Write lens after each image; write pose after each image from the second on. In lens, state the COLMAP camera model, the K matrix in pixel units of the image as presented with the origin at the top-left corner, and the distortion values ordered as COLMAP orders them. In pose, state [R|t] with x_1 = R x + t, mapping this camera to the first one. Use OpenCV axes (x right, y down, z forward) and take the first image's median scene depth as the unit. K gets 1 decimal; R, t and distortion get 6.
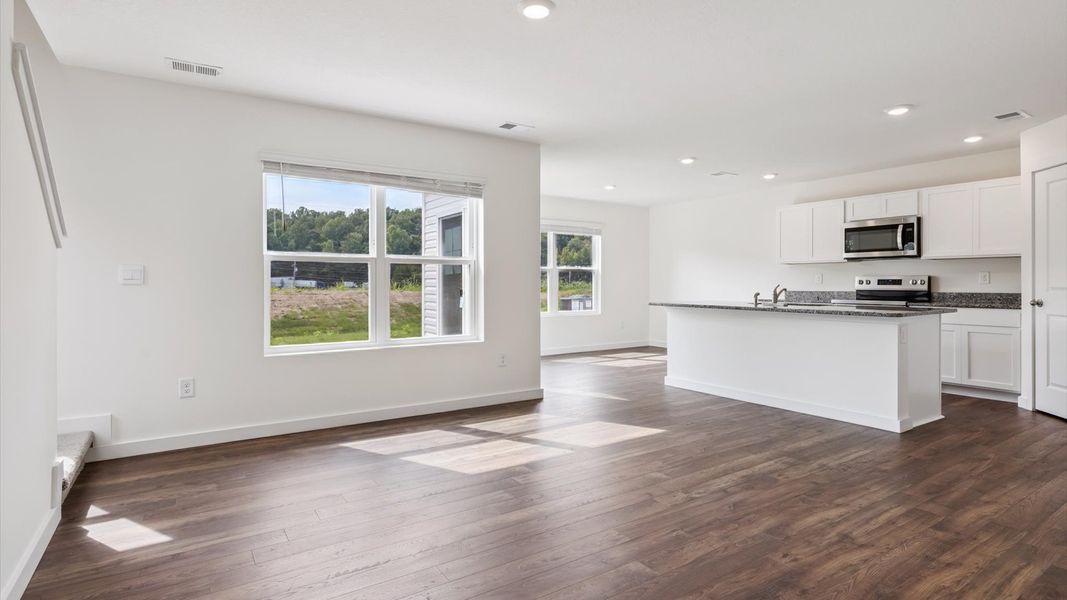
lens RADIAL K [[539.3, 0, 531.8], [0, 539.3, 292.4], [0, 0, 1]] dist [-0.006324, 0.000600]
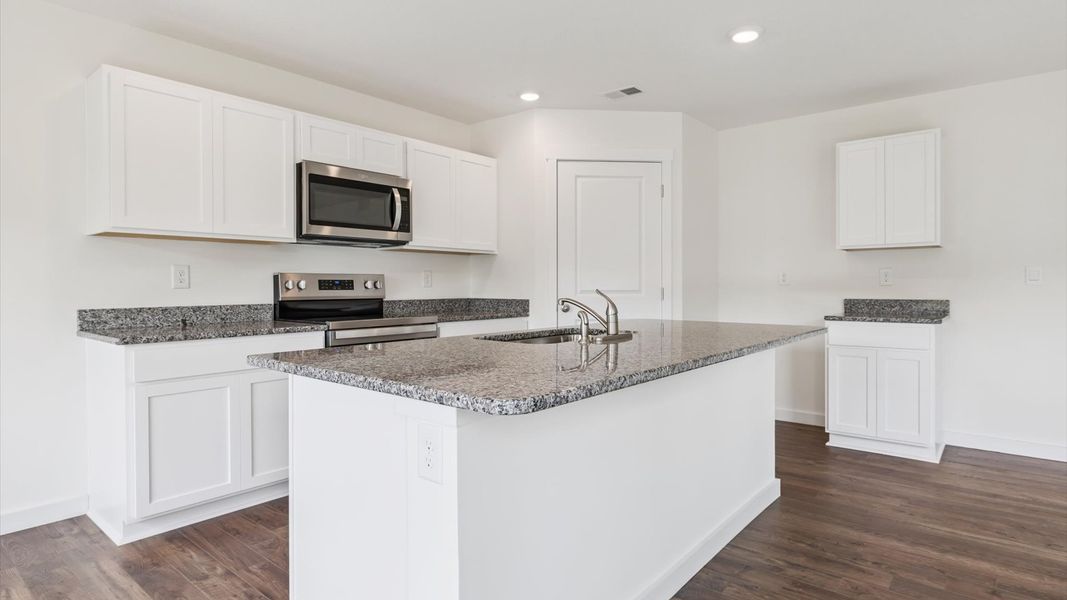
lens RADIAL K [[569.1, 0, 529.7], [0, 569.1, 292.1], [0, 0, 1]] dist [-0.005869, 0.001055]
pose [[-0.281610, -0.009535, 0.959482, 0.050127], [0.019234, 0.999694, 0.015580, -0.022342], [-0.959336, 0.022842, -0.281341, 1.299609]]
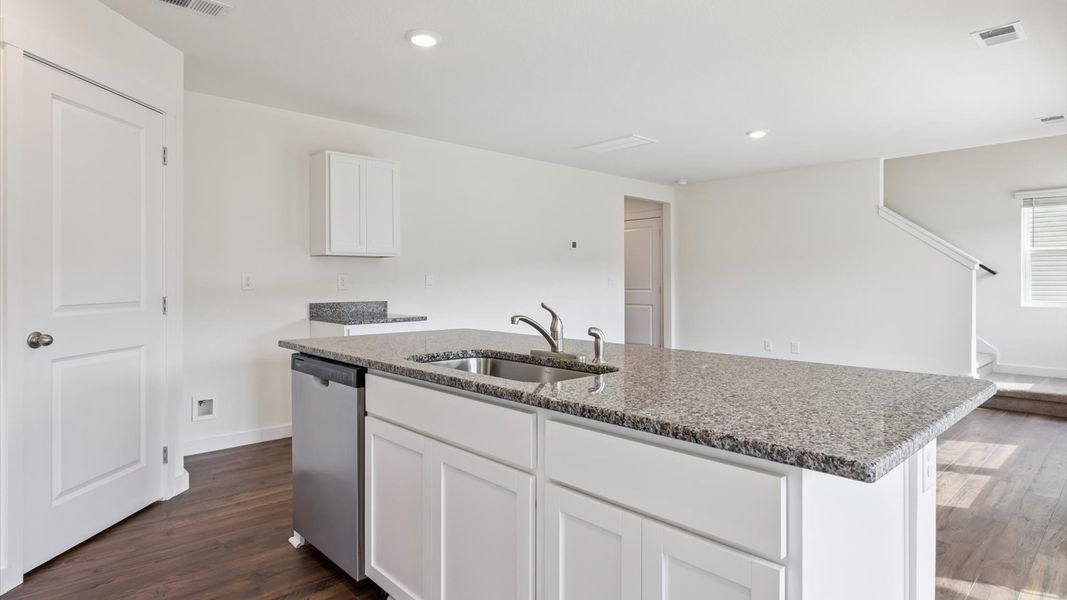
lens RADIAL K [[569.1, 0, 529.9], [0, 569.1, 283.0], [0, 0, 1]] dist [-0.005869, 0.001055]
pose [[-0.988129, 0.002227, -0.153609, 0.580023], [-0.000959, 0.999786, 0.020667, -0.040007], [0.153622, 0.020570, -0.987916, 1.527771]]
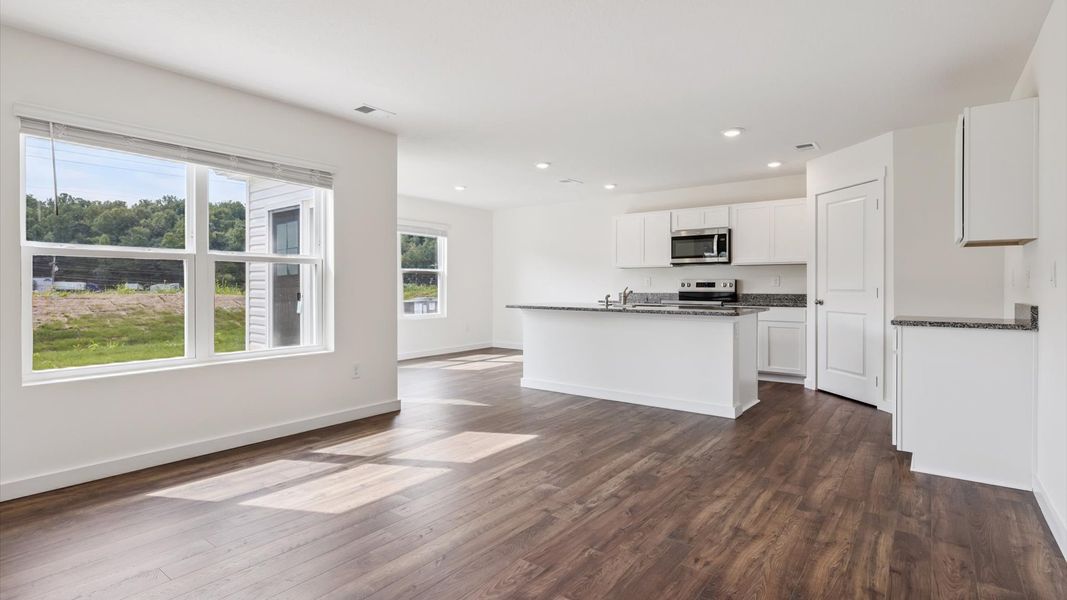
lens RADIAL K [[521.3, 0, 534.5], [0, 521.3, 292.9], [0, 0, 1]] dist [-0.004629, 0.001806]
pose [[0.945198, -0.003744, 0.326475, -0.058635], [0.004684, 0.999987, -0.002093, -0.001577], [-0.326463, 0.003508, 0.945203, 0.089780]]
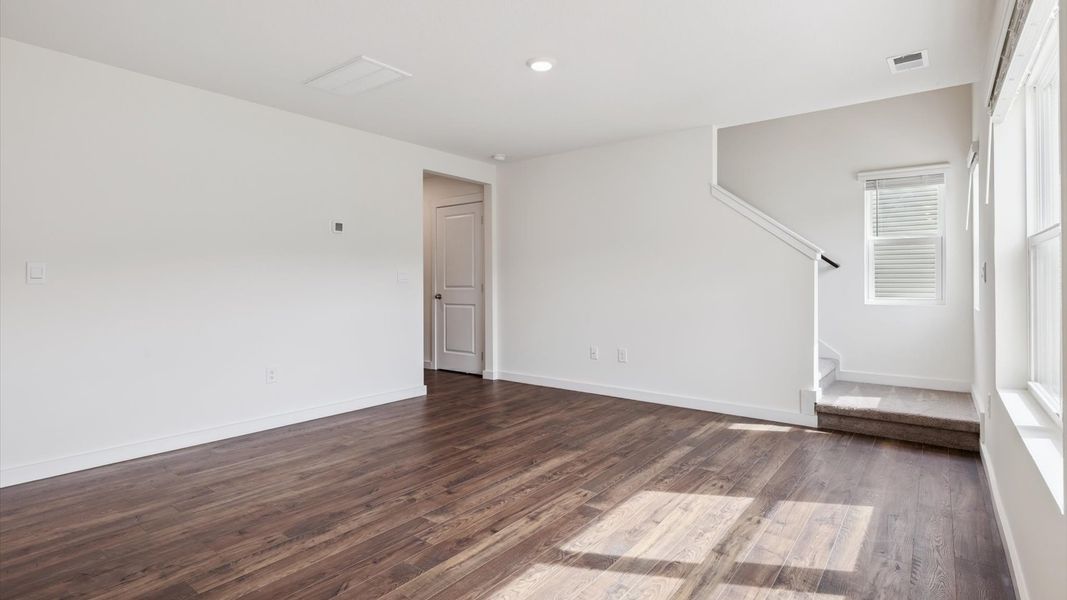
lens RADIAL K [[521.3, 0, 532.7], [0, 521.3, 280.0], [0, 0, 1]] dist [-0.004629, 0.001806]
pose [[-0.948867, 0.001705, -0.315670, 0.231249], [-0.003084, 0.999888, 0.014671, -0.022419], [0.315660, 0.014894, -0.948756, 1.200709]]
